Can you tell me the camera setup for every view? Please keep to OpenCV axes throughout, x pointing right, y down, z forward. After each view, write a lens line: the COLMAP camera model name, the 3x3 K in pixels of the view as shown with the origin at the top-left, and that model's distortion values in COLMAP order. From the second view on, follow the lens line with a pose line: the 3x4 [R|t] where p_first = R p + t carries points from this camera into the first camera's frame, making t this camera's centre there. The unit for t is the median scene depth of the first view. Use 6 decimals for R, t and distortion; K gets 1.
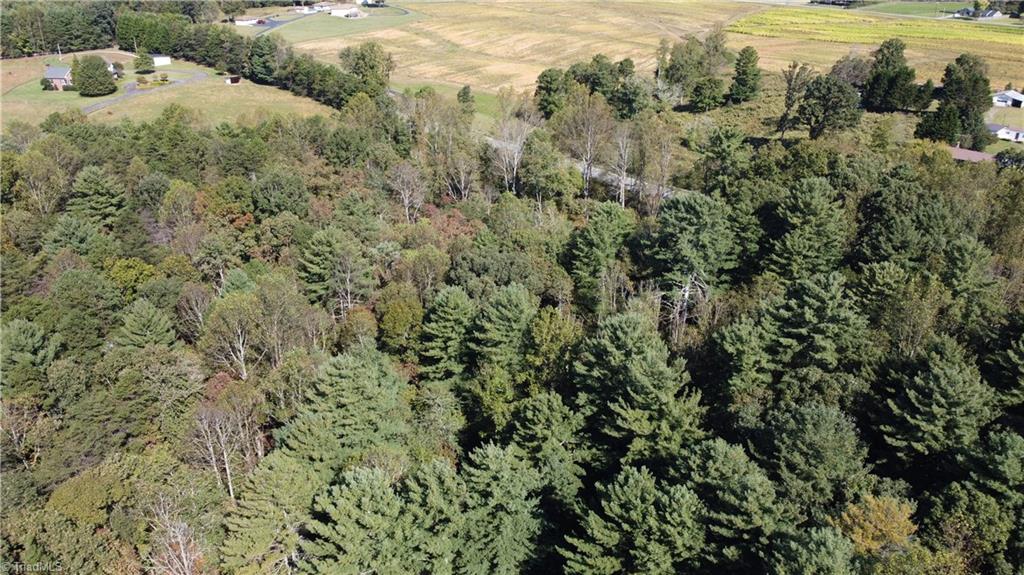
lens RADIAL K [[769.6, 0, 511.3], [0, 769.6, 288.4], [0, 0, 1]] dist [0.003778, -0.010152]
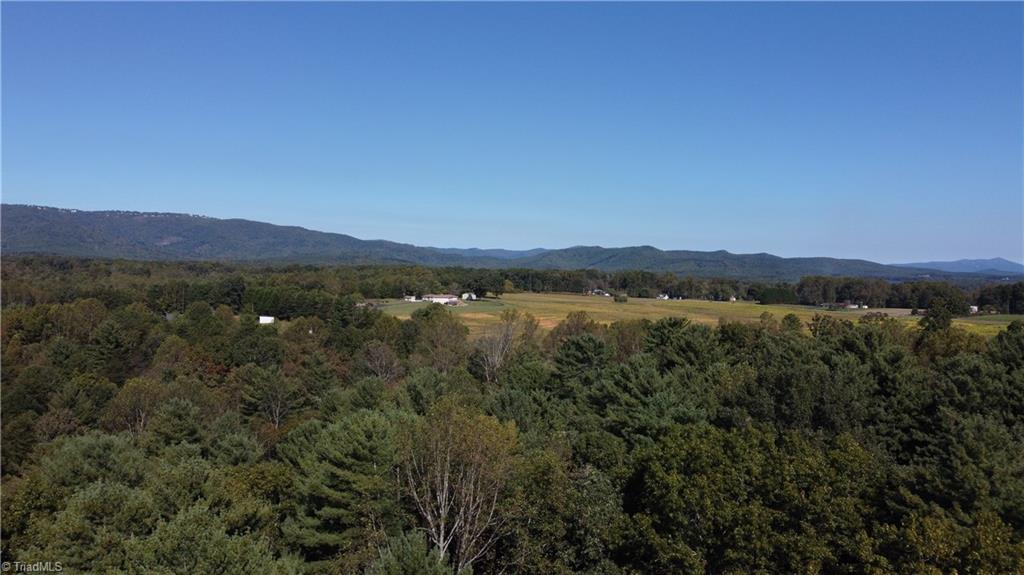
lens RADIAL K [[769.6, 0, 512.4], [0, 769.6, 289.3], [0, 0, 1]] dist [0.003778, -0.010152]
pose [[0.983211, 0.016419, -0.181733, 0.114097], [-0.088761, 0.913207, -0.397712, 0.086624], [0.159430, 0.407166, 0.899332, 0.001389]]
